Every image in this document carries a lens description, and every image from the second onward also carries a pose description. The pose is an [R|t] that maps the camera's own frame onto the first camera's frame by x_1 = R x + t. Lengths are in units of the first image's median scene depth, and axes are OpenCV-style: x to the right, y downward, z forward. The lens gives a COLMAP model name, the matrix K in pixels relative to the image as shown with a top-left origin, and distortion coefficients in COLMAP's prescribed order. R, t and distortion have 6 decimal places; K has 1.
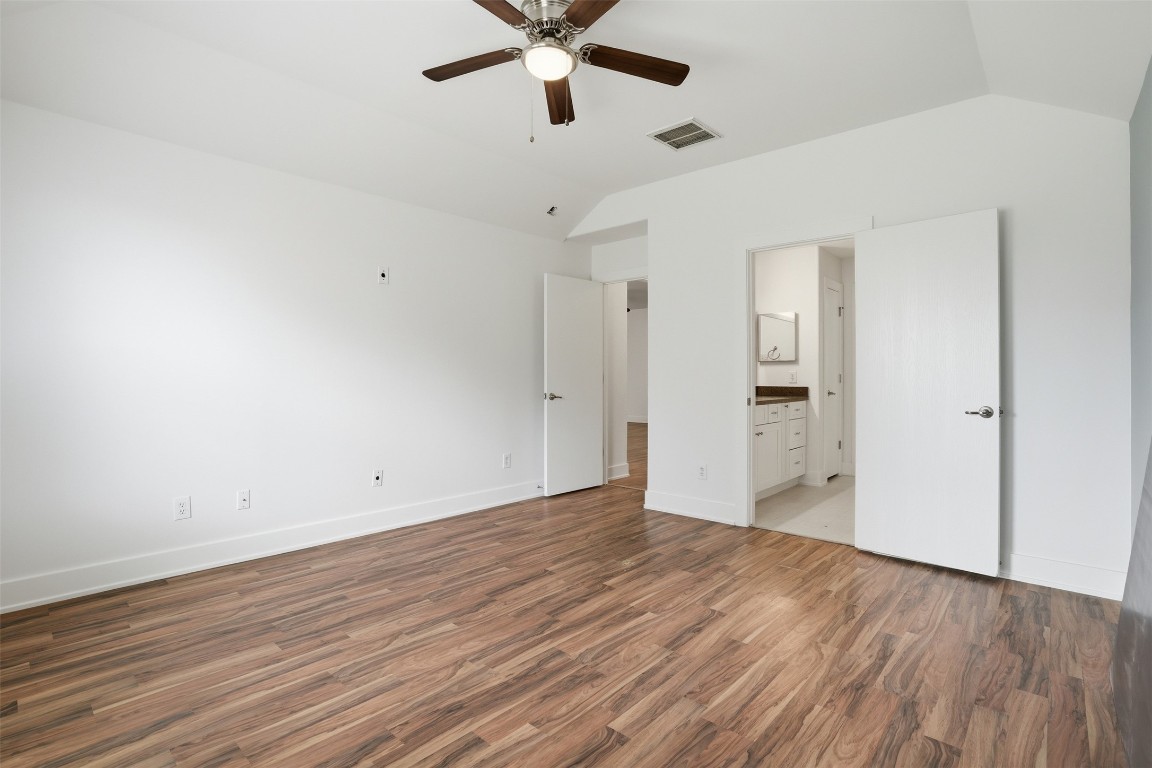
lens RADIAL K [[545.2, 0, 577.0], [0, 545.2, 373.5], [0, 0, 1]] dist [-0.037125, 0.001286]
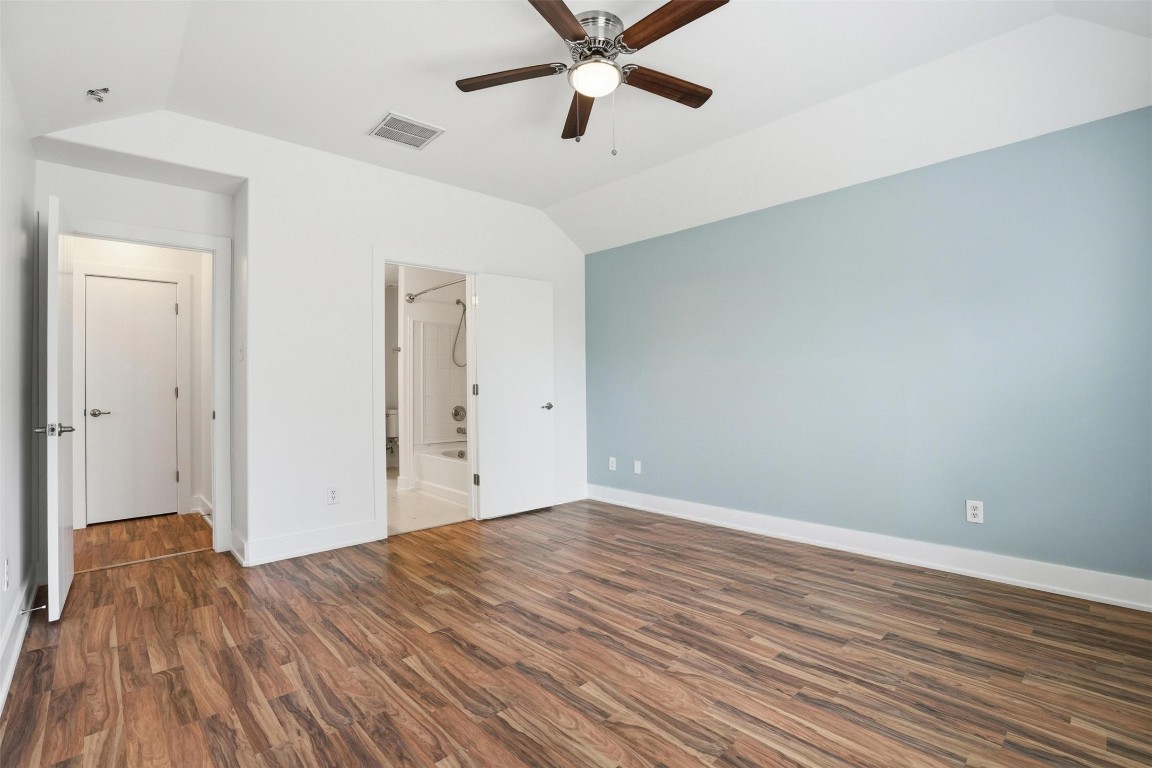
lens RADIAL K [[534.2, 0, 576.0], [0, 534.2, 384.0], [0, 0, 1]] dist [-0.063464, 0.023425]
pose [[0.087889, -0.002458, 0.996127, -0.985916], [0.006757, 0.999975, 0.001871, 0.002987], [-0.996107, 0.006567, 0.087903, 0.900954]]
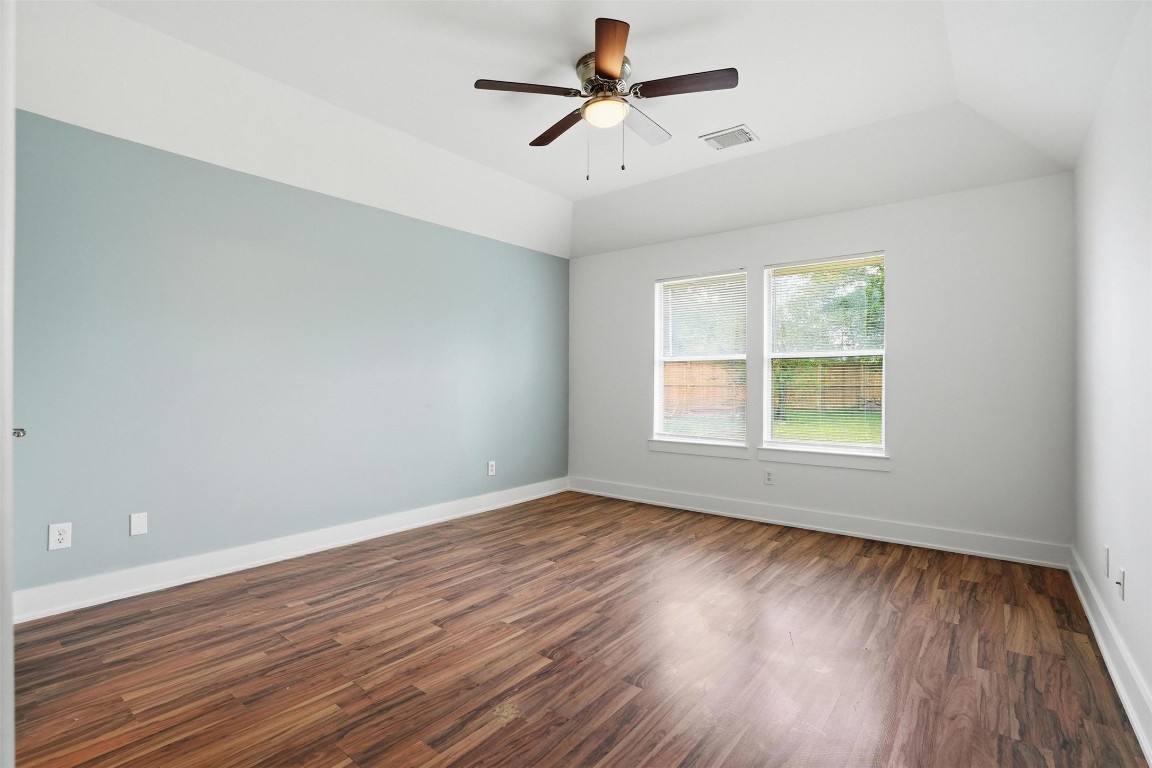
lens RADIAL K [[534.2, 0, 576.0], [0, 534.2, 384.0], [0, 0, 1]] dist [-0.063464, 0.023425]
pose [[-0.998193, -0.005542, -0.059829, 0.071028], [-0.005293, 0.999977, -0.004315, 0.008922], [0.059852, -0.003991, -0.998199, 2.004107]]
